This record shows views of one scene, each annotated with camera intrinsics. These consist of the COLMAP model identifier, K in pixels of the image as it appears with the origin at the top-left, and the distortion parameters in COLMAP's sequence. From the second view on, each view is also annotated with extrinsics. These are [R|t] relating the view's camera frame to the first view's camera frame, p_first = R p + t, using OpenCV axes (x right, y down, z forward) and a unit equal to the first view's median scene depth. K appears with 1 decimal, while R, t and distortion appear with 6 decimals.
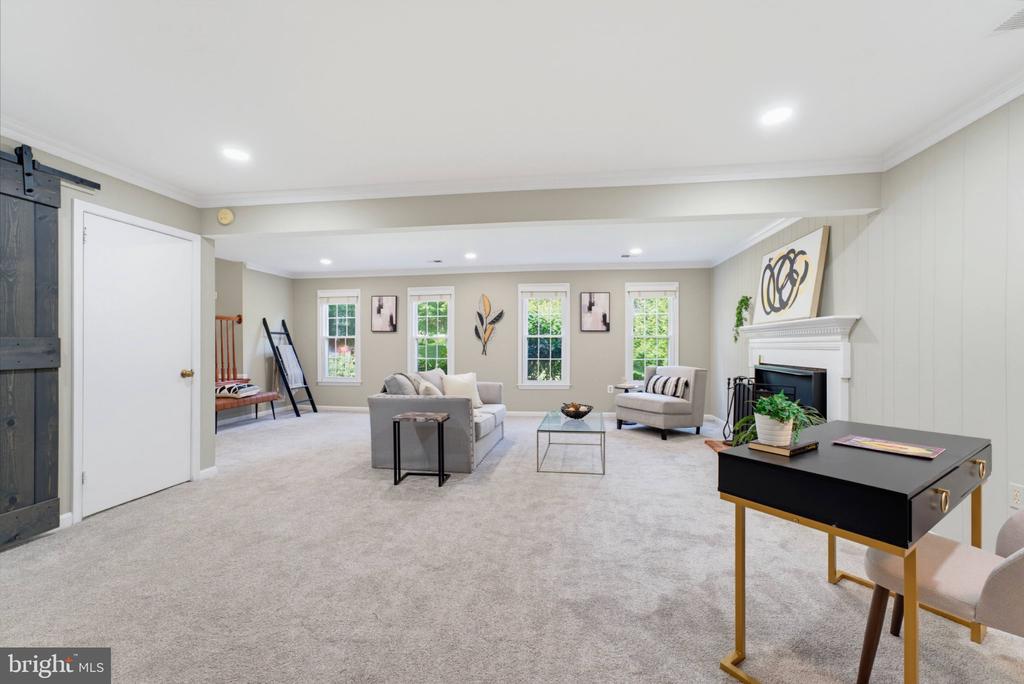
lens RADIAL K [[411.4, 0, 512.0], [0, 411.4, 342.0], [0, 0, 1]] dist [-0.028912, 0.000059]
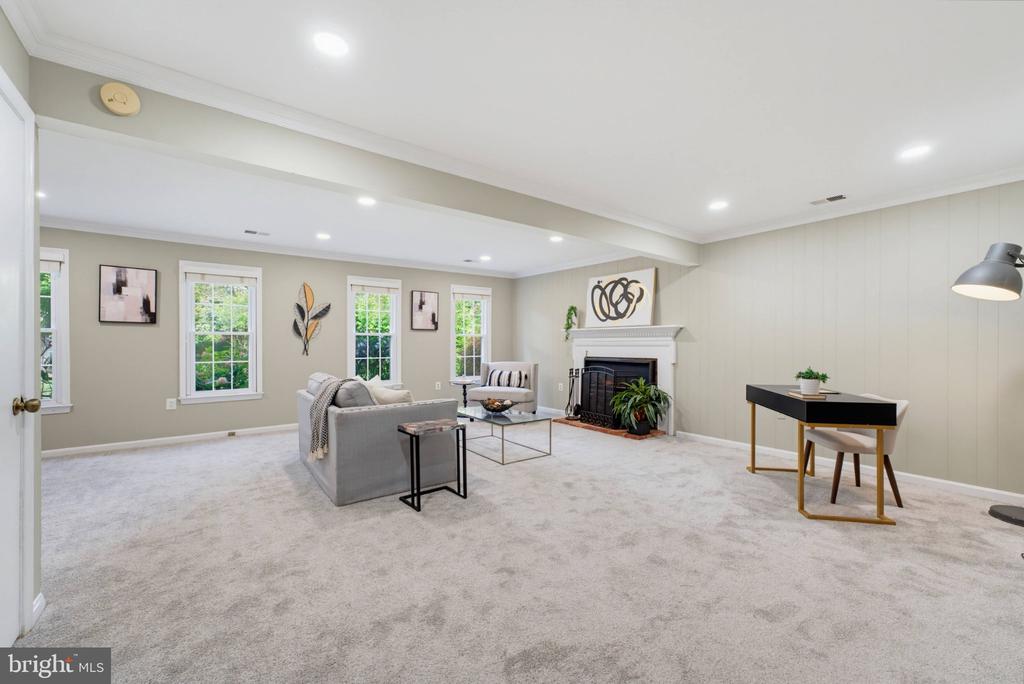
lens RADIAL K [[417.9, 0, 508.5], [0, 417.9, 339.3], [0, 0, 1]] dist [-0.017973, 0.000085]
pose [[0.702419, 0.006282, 0.711736, -0.596349], [-0.003392, 0.999979, -0.005480, 0.002328], [-0.711756, 0.001435, 0.702426, 0.214694]]
